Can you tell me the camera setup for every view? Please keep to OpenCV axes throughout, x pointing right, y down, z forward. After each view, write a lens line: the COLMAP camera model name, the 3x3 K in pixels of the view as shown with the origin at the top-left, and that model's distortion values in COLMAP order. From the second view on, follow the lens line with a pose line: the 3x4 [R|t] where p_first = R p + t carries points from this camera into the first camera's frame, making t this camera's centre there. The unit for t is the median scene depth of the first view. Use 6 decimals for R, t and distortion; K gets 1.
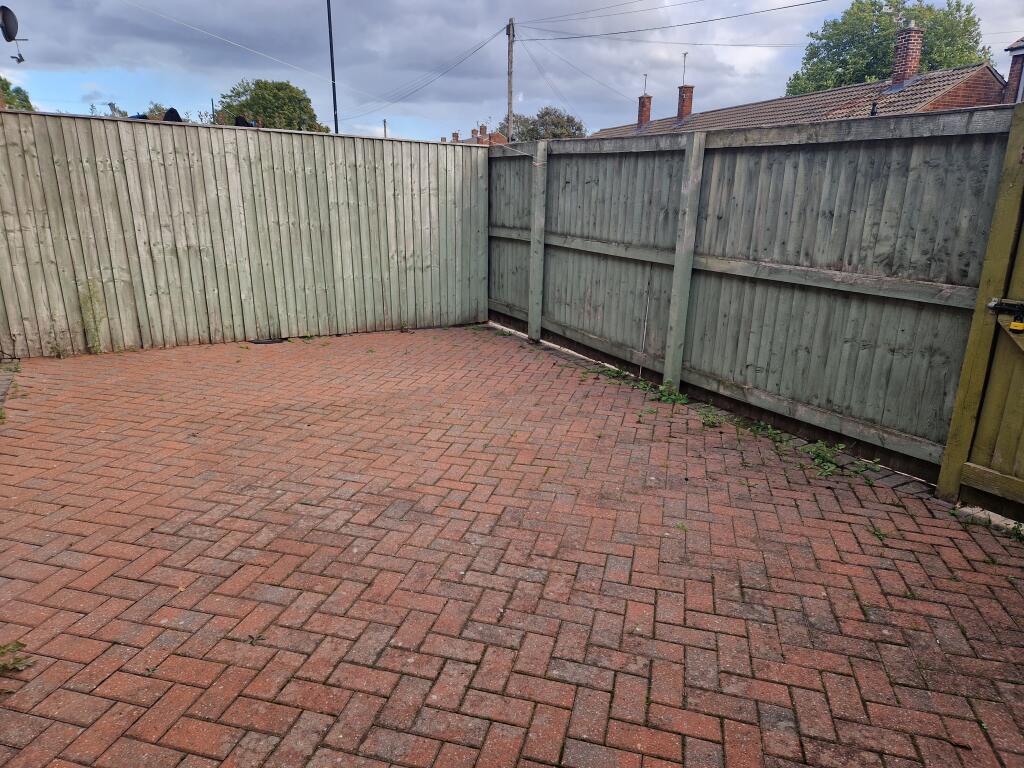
lens RADIAL K [[693.4, 0, 512.0], [0, 693.4, 384.0], [0, 0, 1]] dist [0.077681, -0.073185]
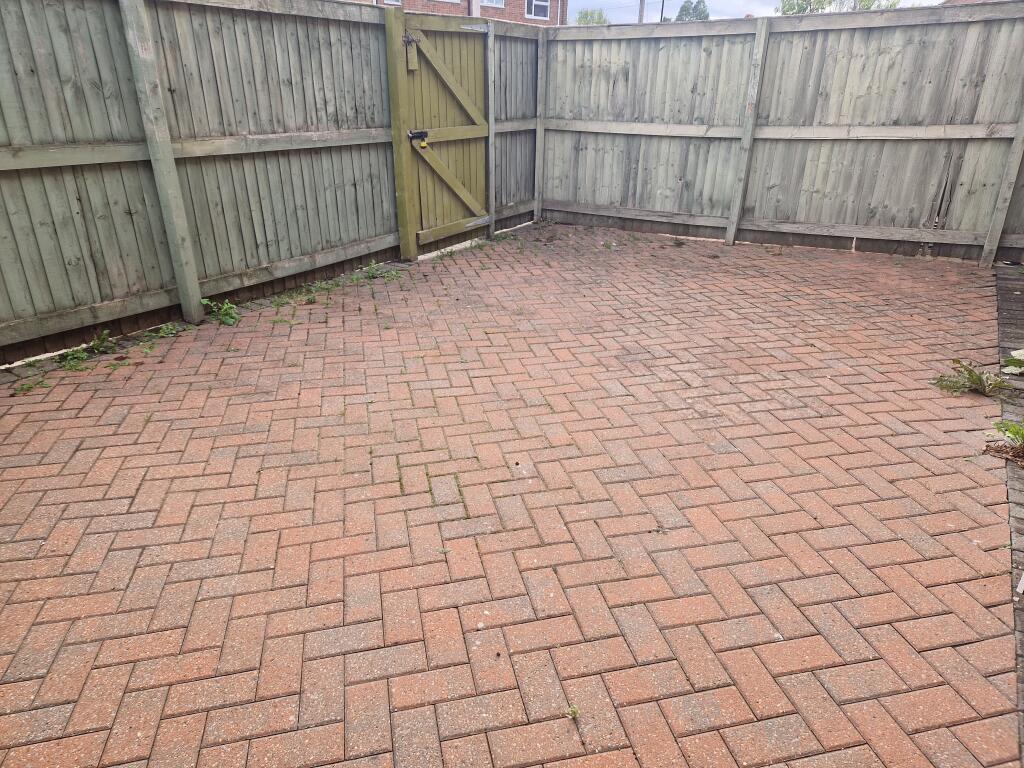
lens RADIAL K [[693.4, 0, 512.0], [0, 693.4, 384.0], [0, 0, 1]] dist [0.077681, -0.073185]
pose [[-0.468463, -0.377660, 0.798696, -0.904427], [0.214765, 0.828234, 0.517595, -0.387313], [-0.856982, 0.414006, -0.306889, 1.379812]]
